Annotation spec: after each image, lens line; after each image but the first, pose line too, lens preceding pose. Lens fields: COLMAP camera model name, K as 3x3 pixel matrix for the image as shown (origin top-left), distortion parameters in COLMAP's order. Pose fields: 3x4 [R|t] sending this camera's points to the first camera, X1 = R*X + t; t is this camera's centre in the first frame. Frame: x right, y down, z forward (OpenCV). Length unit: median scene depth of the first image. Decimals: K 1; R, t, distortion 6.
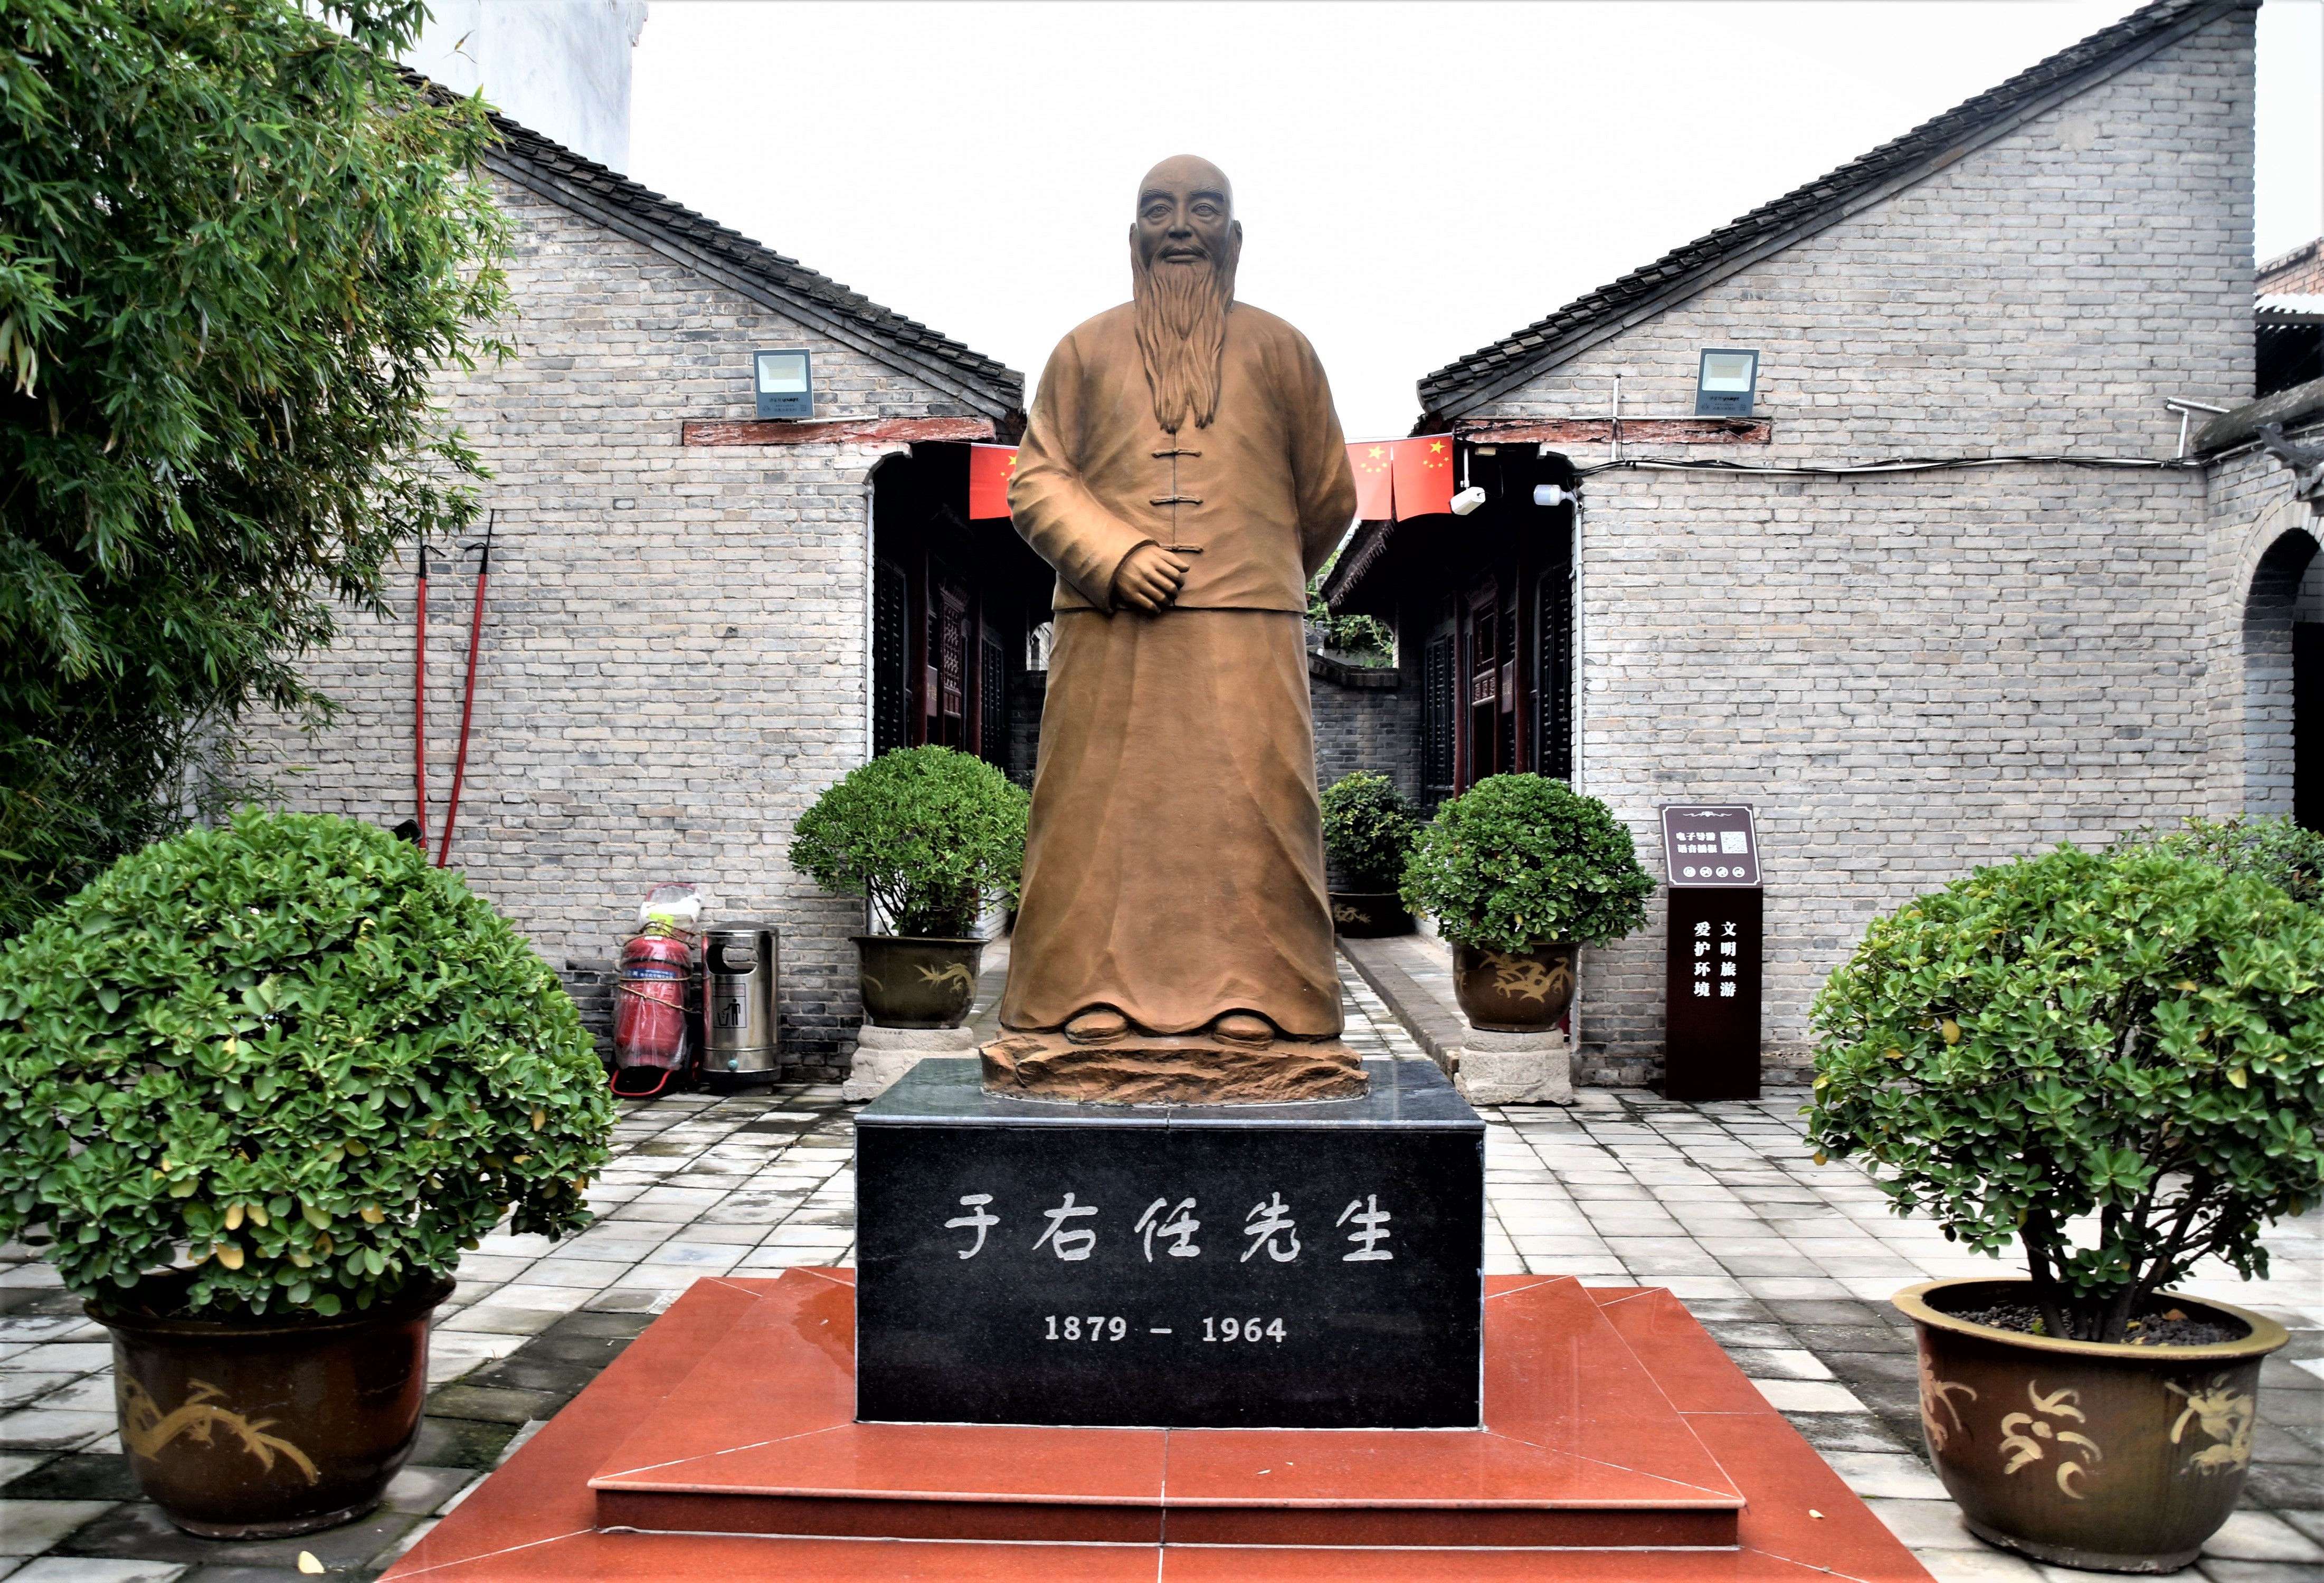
lens RADIAL K [[2103.8, 0, 1162.0], [0, 2103.8, 791.5], [0, 0, 1]] dist [-0.095421, 0.014316]
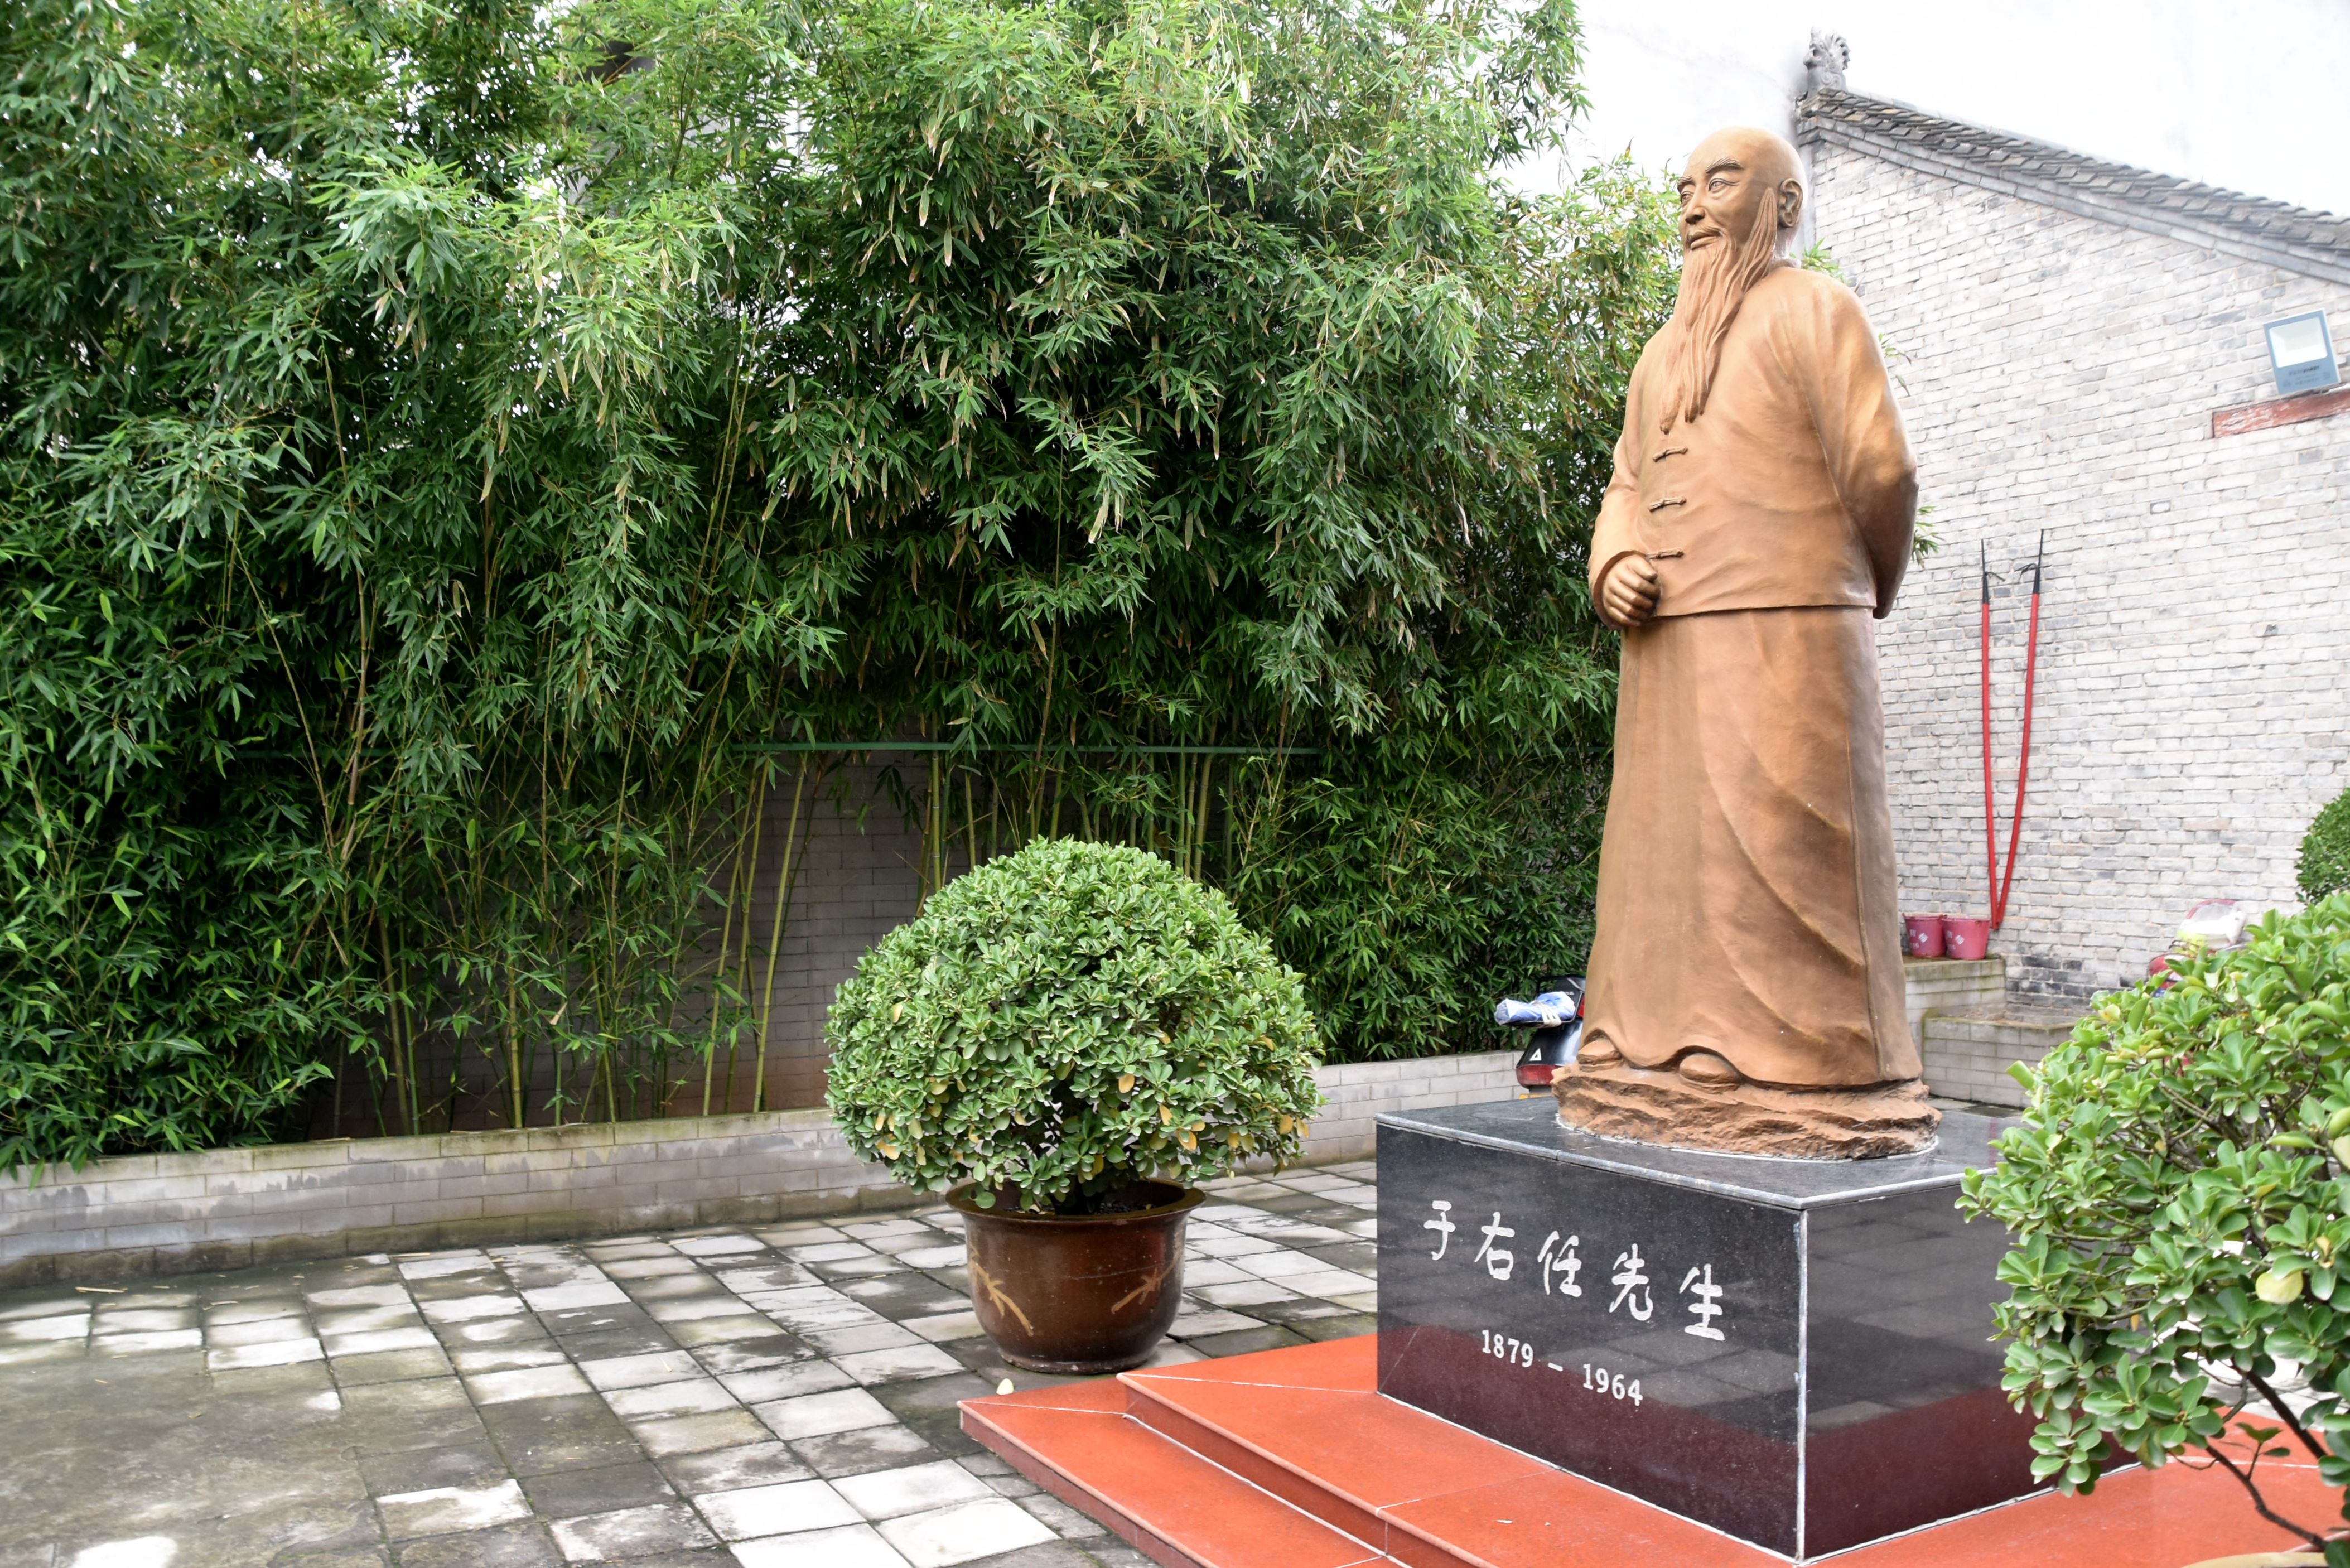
lens RADIAL K [[1996.0, 0, 1175.0], [0, 1996.0, 784.0], [0, 0, 1]] dist [-0.159664, 0.152918]
pose [[0.518066, -0.026522, -0.854929, 0.269551], [0.017330, 0.999639, -0.020509, 0.000860], [0.855165, -0.004191, 0.518339, 0.145633]]
